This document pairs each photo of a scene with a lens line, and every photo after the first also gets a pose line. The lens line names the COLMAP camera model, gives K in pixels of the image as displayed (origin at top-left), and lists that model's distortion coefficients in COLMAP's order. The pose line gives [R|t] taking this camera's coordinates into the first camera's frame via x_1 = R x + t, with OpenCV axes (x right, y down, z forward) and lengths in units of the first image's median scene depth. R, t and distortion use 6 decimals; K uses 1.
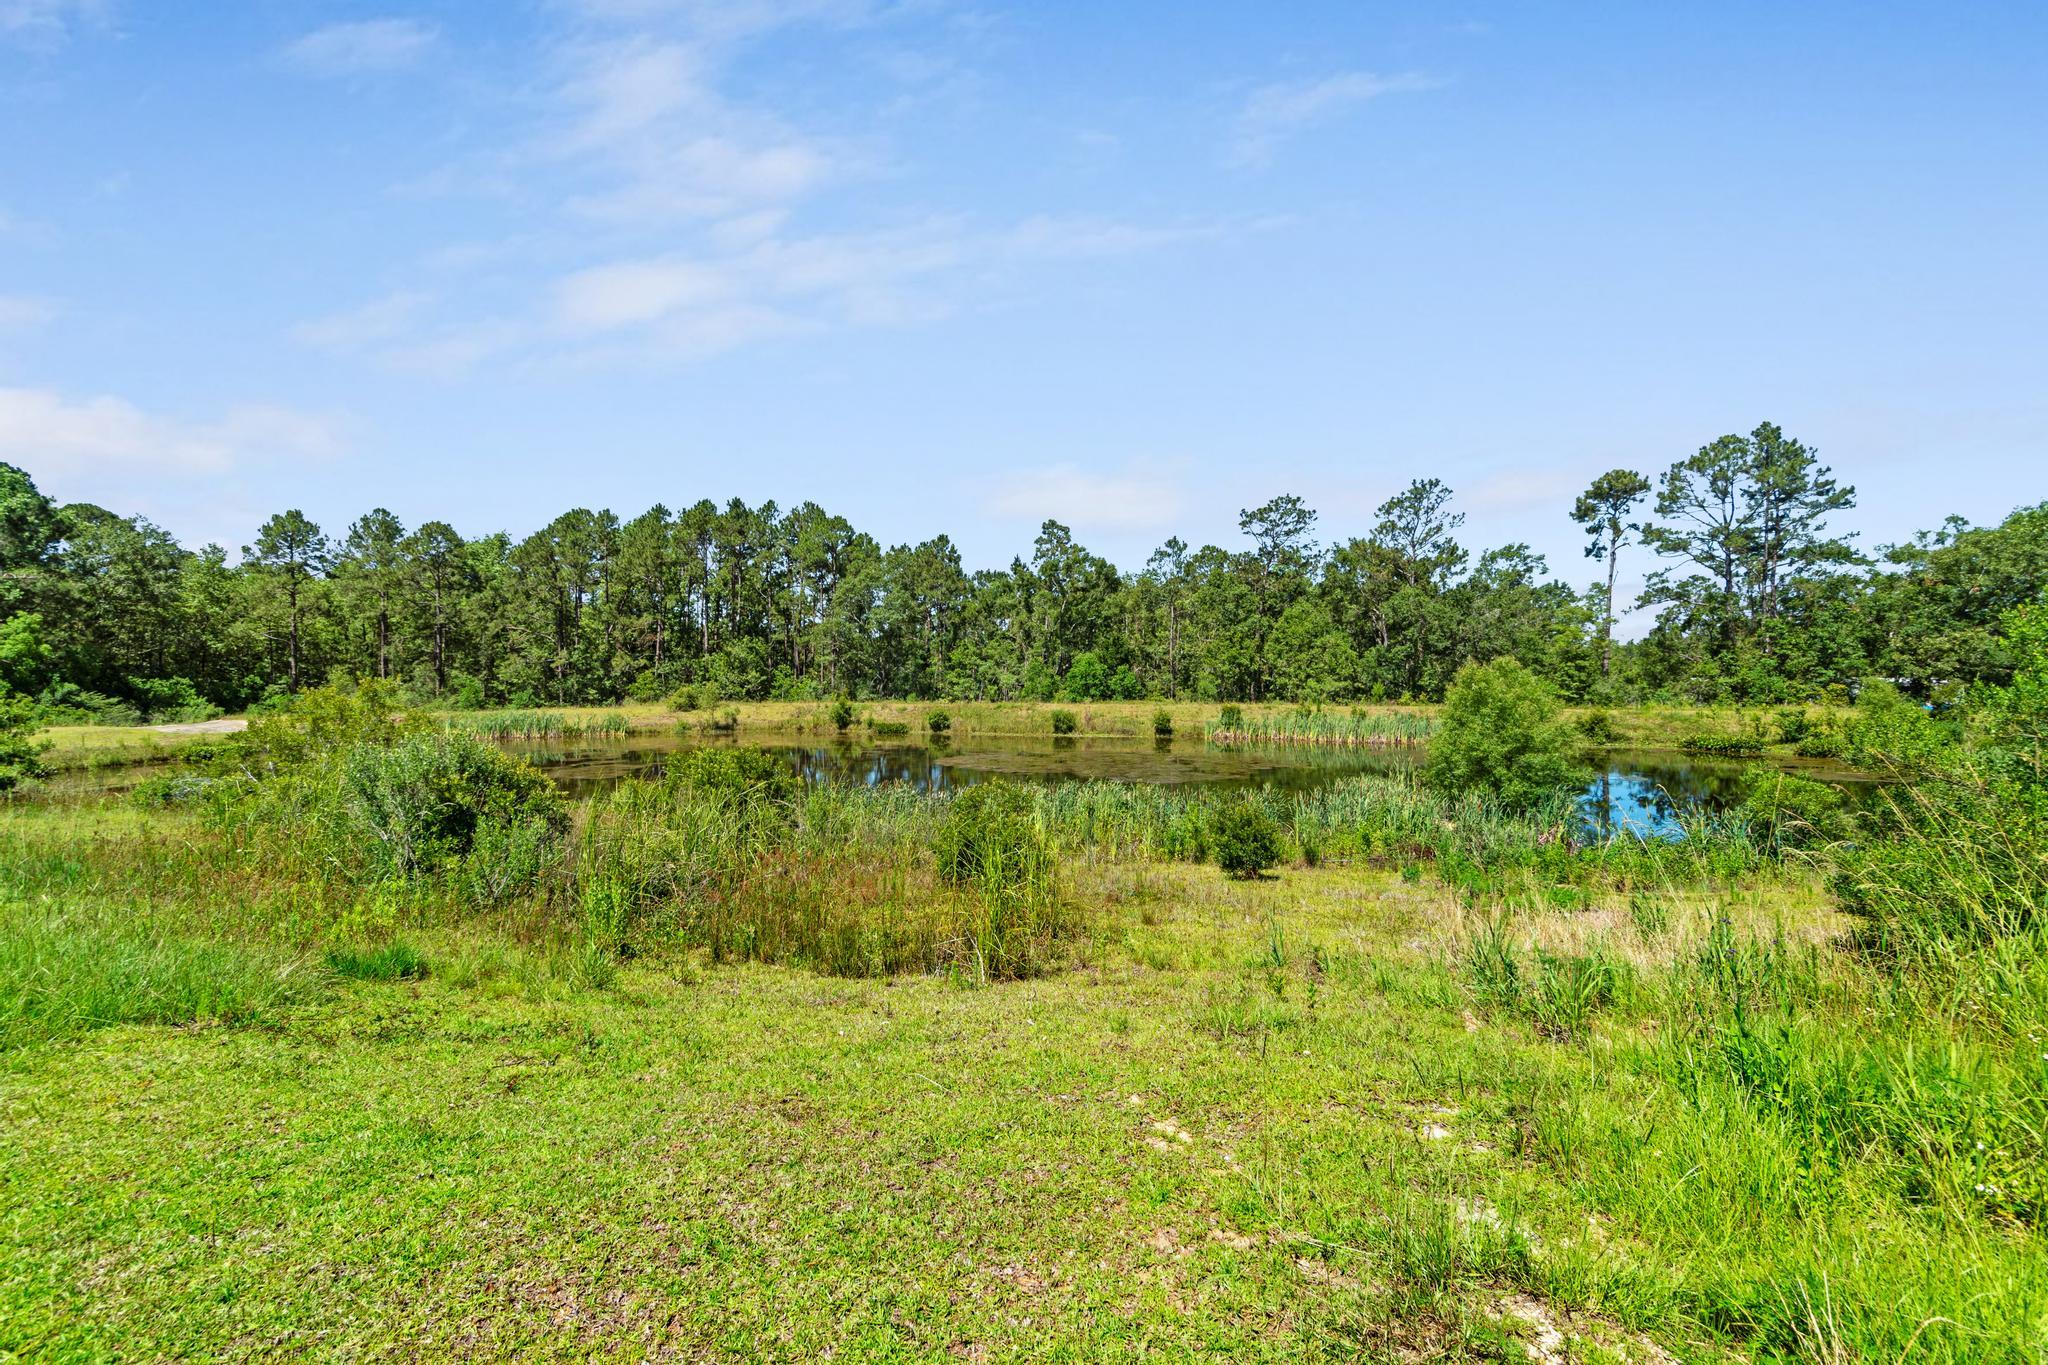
lens RADIAL K [[910.8, 0, 1017.4], [0, 910.8, 677.0], [0, 0, 1]] dist [-0.006156, 0.000307]
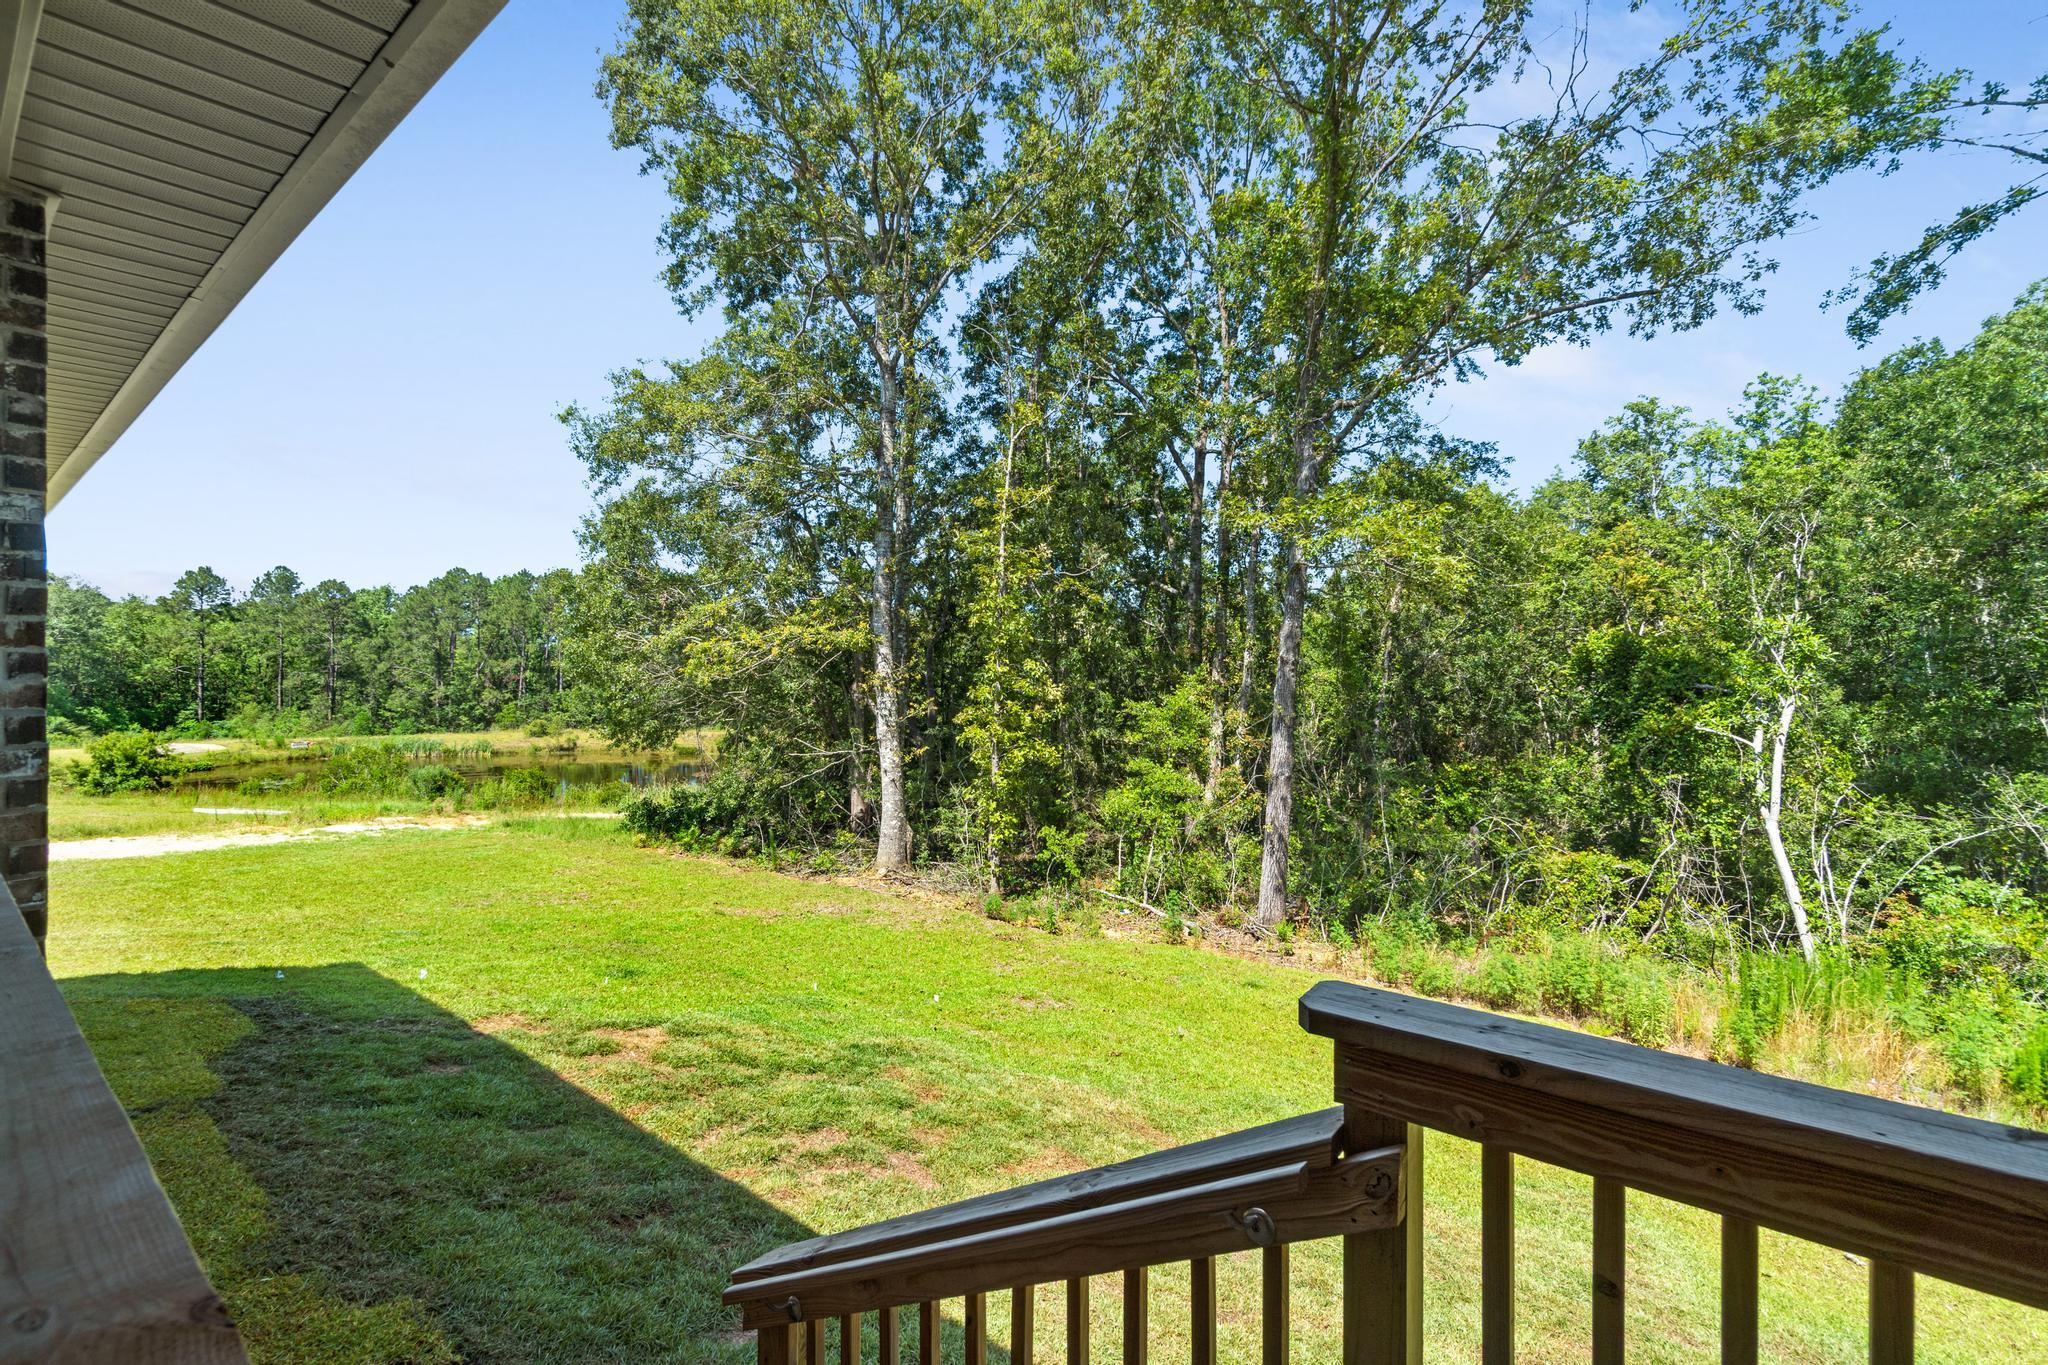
lens RADIAL K [[910.8, 0, 1031.0], [0, 910.8, 678.6], [0, 0, 1]] dist [-0.006156, 0.000307]
pose [[0.992315, 0.012320, 0.123122, 0.156721], [-0.010900, 0.999866, -0.012200, -0.032528], [-0.123256, 0.010764, 0.992317, -0.349245]]
